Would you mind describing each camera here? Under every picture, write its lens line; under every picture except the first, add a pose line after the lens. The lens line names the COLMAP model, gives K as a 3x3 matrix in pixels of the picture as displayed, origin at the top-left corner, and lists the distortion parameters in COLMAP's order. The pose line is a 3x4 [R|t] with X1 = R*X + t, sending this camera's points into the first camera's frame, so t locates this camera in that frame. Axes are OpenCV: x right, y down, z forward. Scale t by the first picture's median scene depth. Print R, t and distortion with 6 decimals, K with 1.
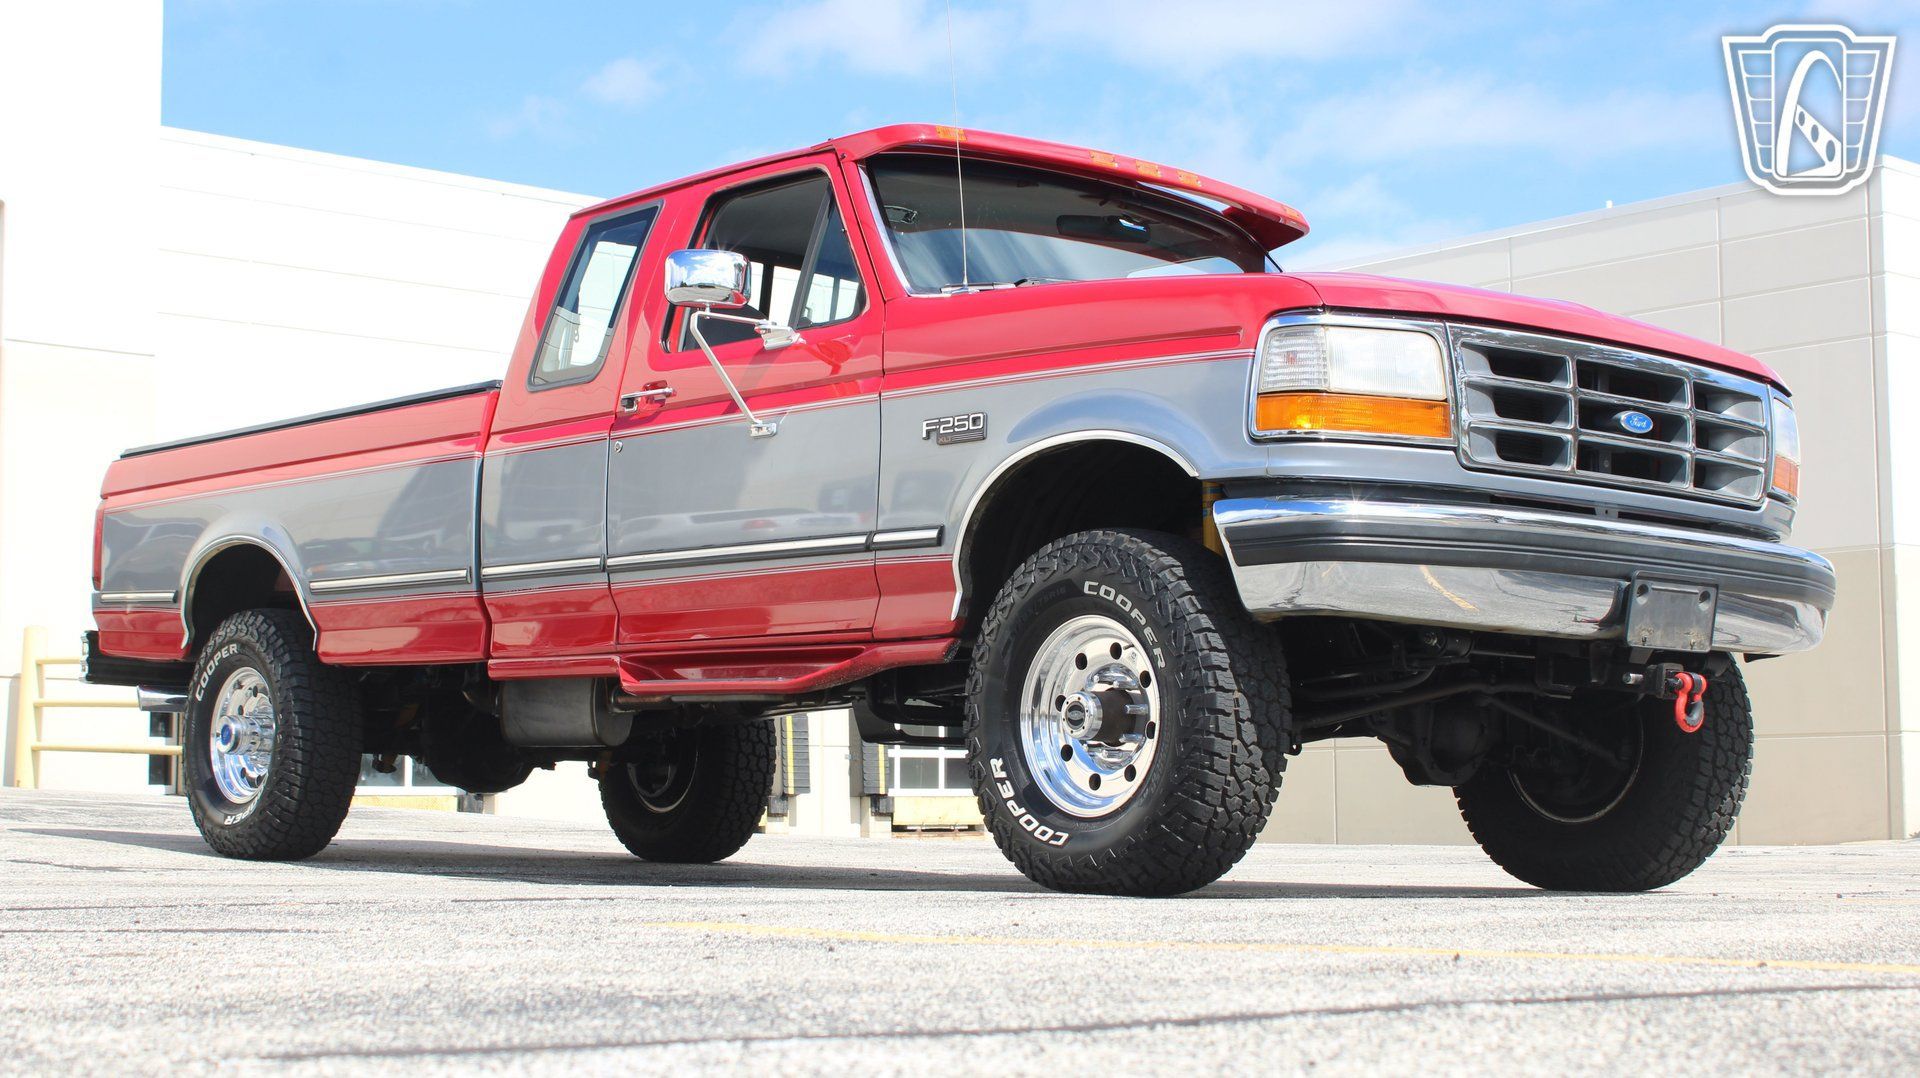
lens RADIAL K [[2879.7, 0, 954.8], [0, 2879.7, 538.0], [0, 0, 1]] dist [-0.032790, 0.054115]
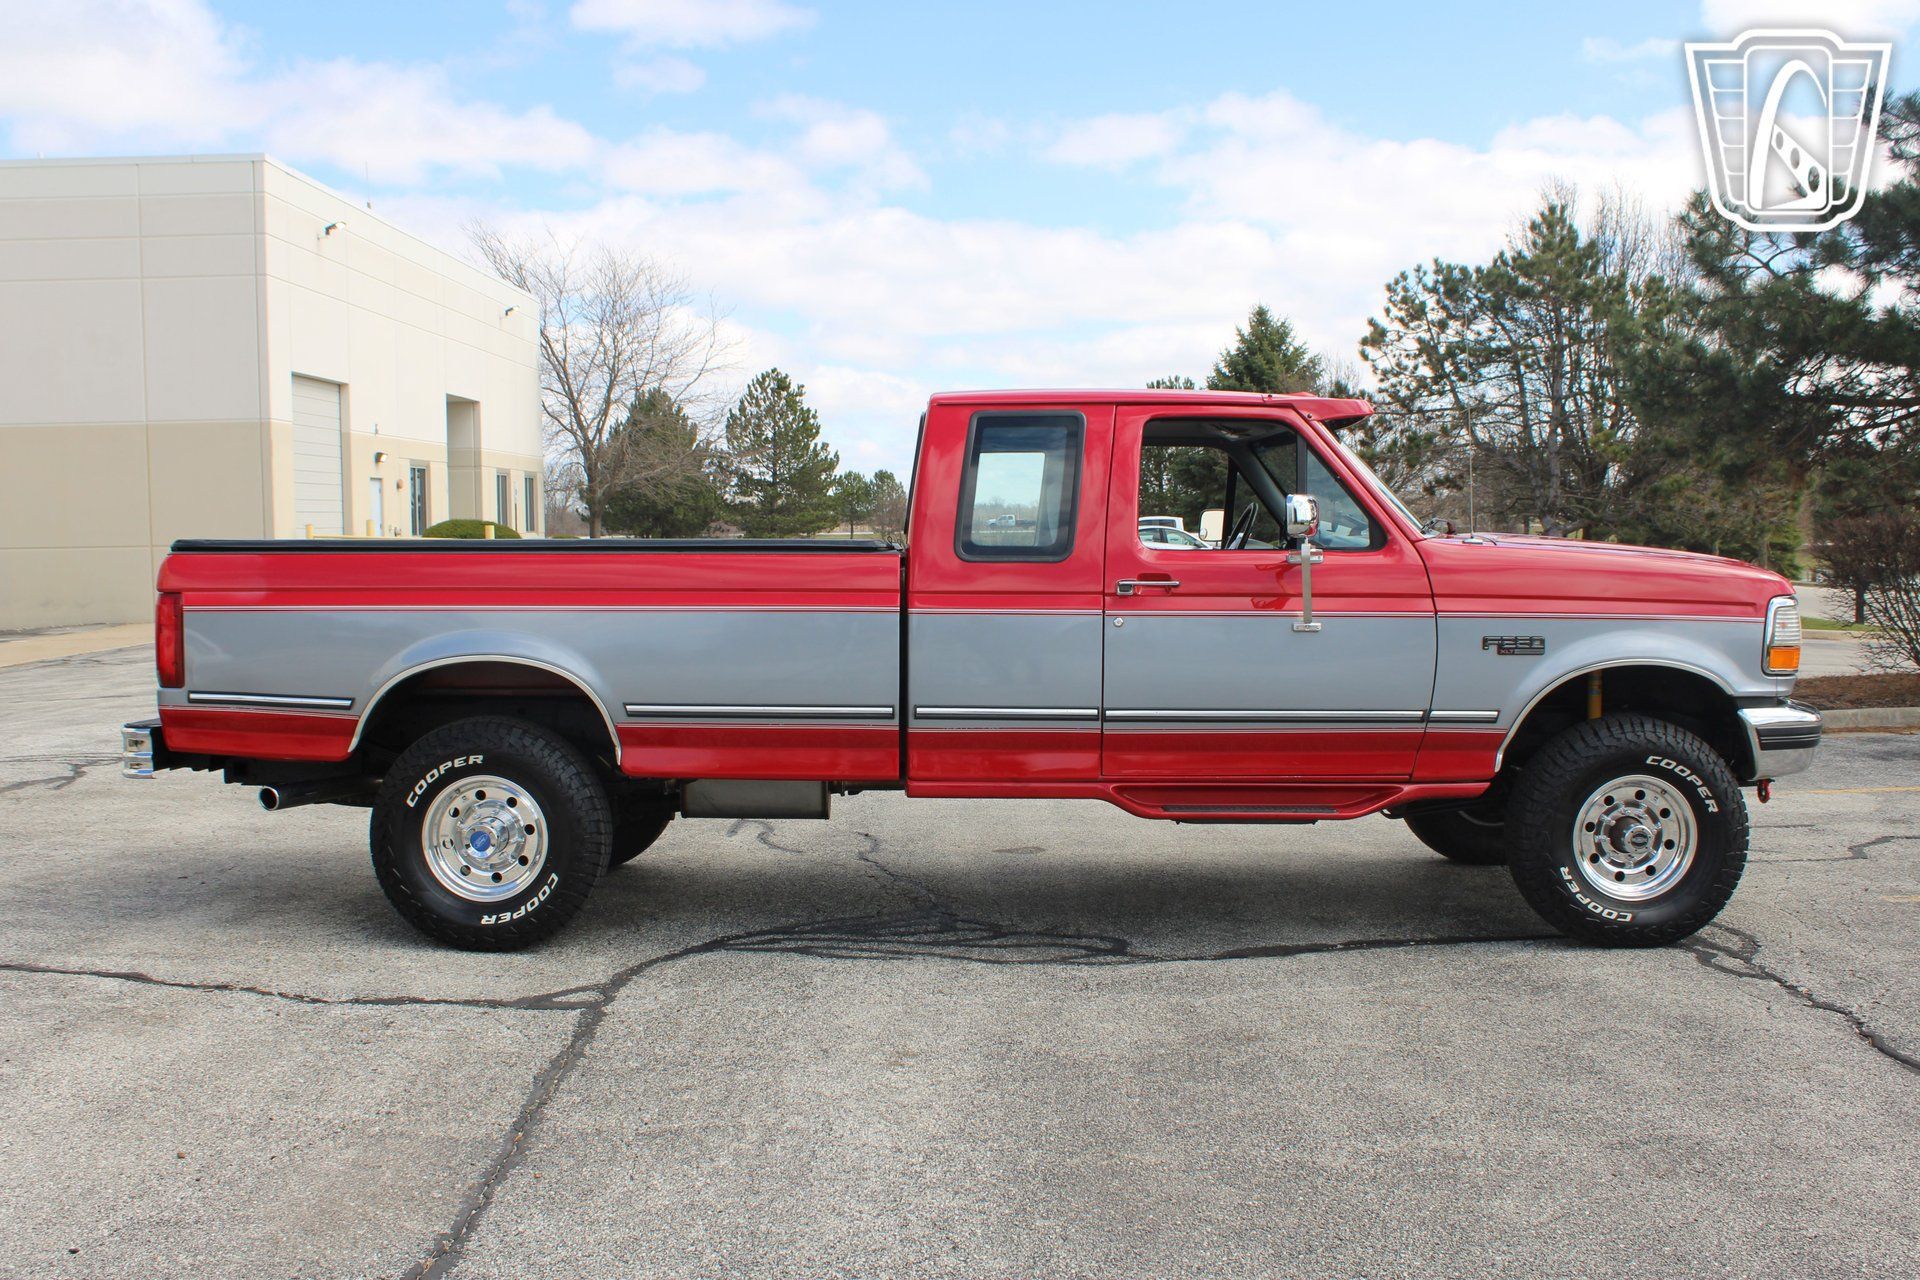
lens RADIAL K [[1846.2, 0, 955.9], [0, 1846.2, 644.5], [0, 0, 1]] dist [-0.133107, 0.109402]
pose [[0.655695, -0.055294, 0.752999, -0.929782], [-0.062995, 0.989831, 0.127539, -0.145270], [-0.752394, -0.131062, 0.645544, 0.641142]]
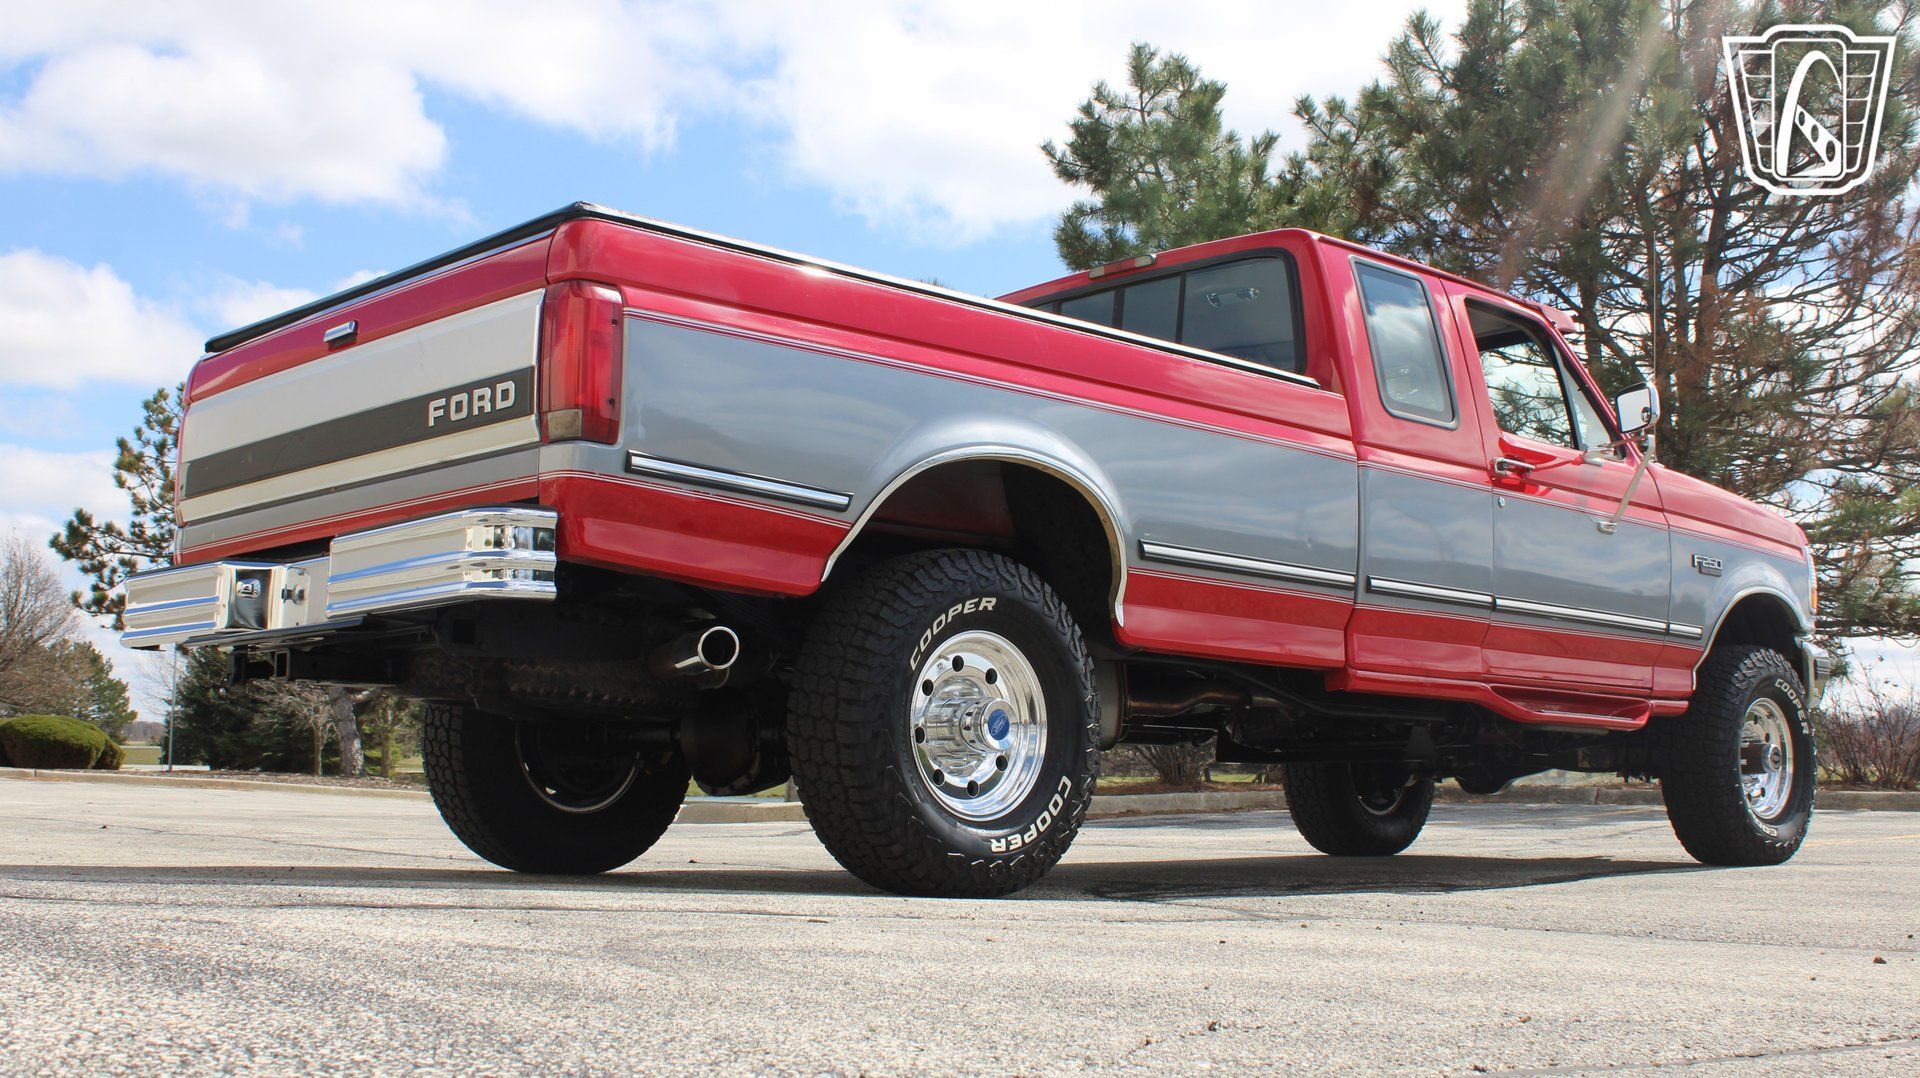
lens RADIAL K [[2097.3, 0, 961.8], [0, 2097.3, 541.1], [0, 0, 1]] dist [-0.089081, 0.021703]
pose [[-0.045041, 0.106646, 0.993276, -1.119042], [-0.108072, 0.987930, -0.110973, 0.118828], [-0.993122, -0.112343, -0.032972, 1.493276]]
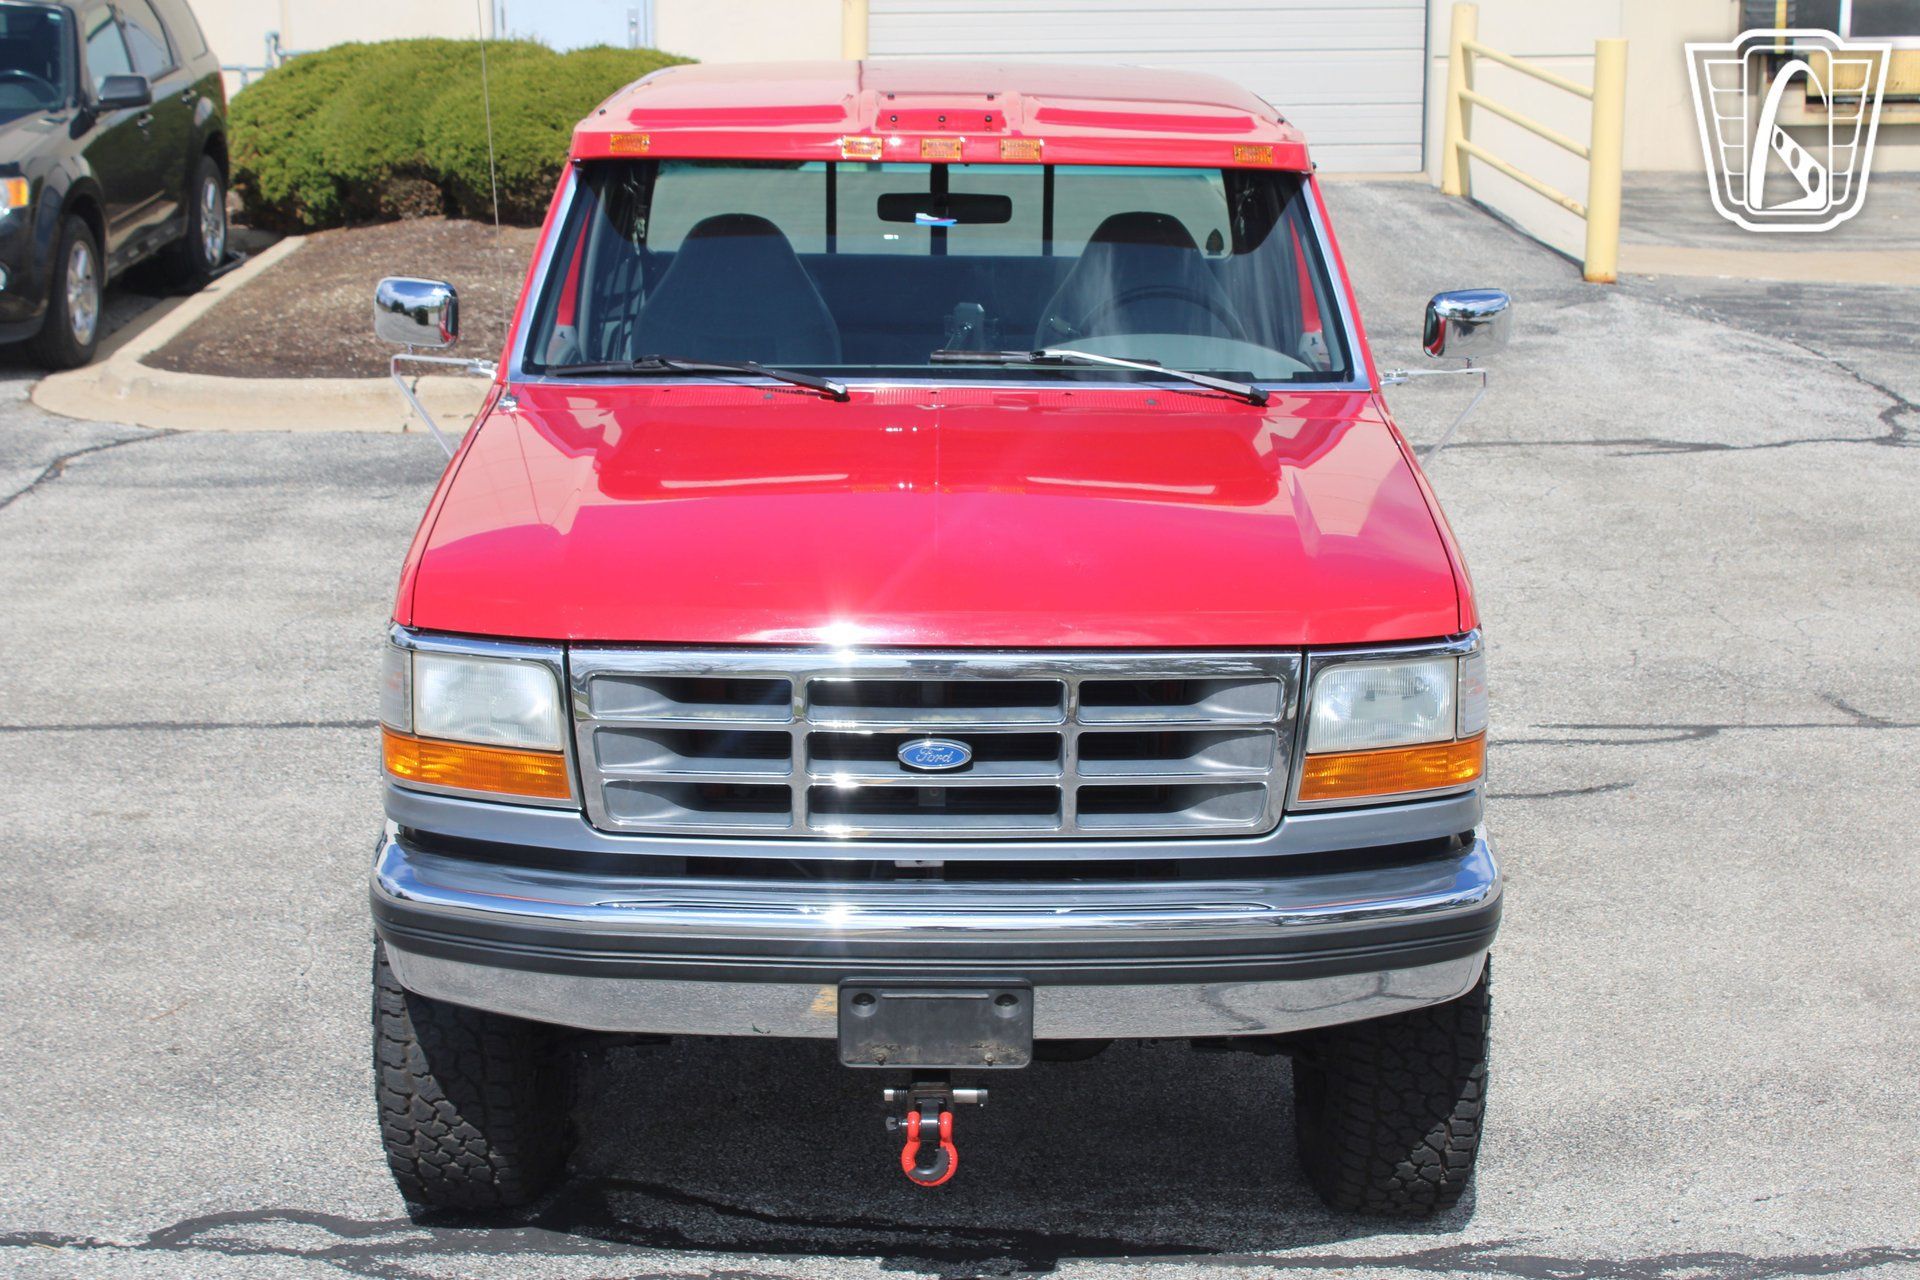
lens RADIAL K [[3387.2, 0, 959.5], [0, 3387.2, 639.6], [0, 0, 1]] dist [0.005639, 0.071313]
pose [[0.757386, 0.145829, -0.636475, 0.788603], [0.067091, 0.952204, 0.298005, -0.325396], [0.649512, -0.268406, 0.711402, 0.402326]]
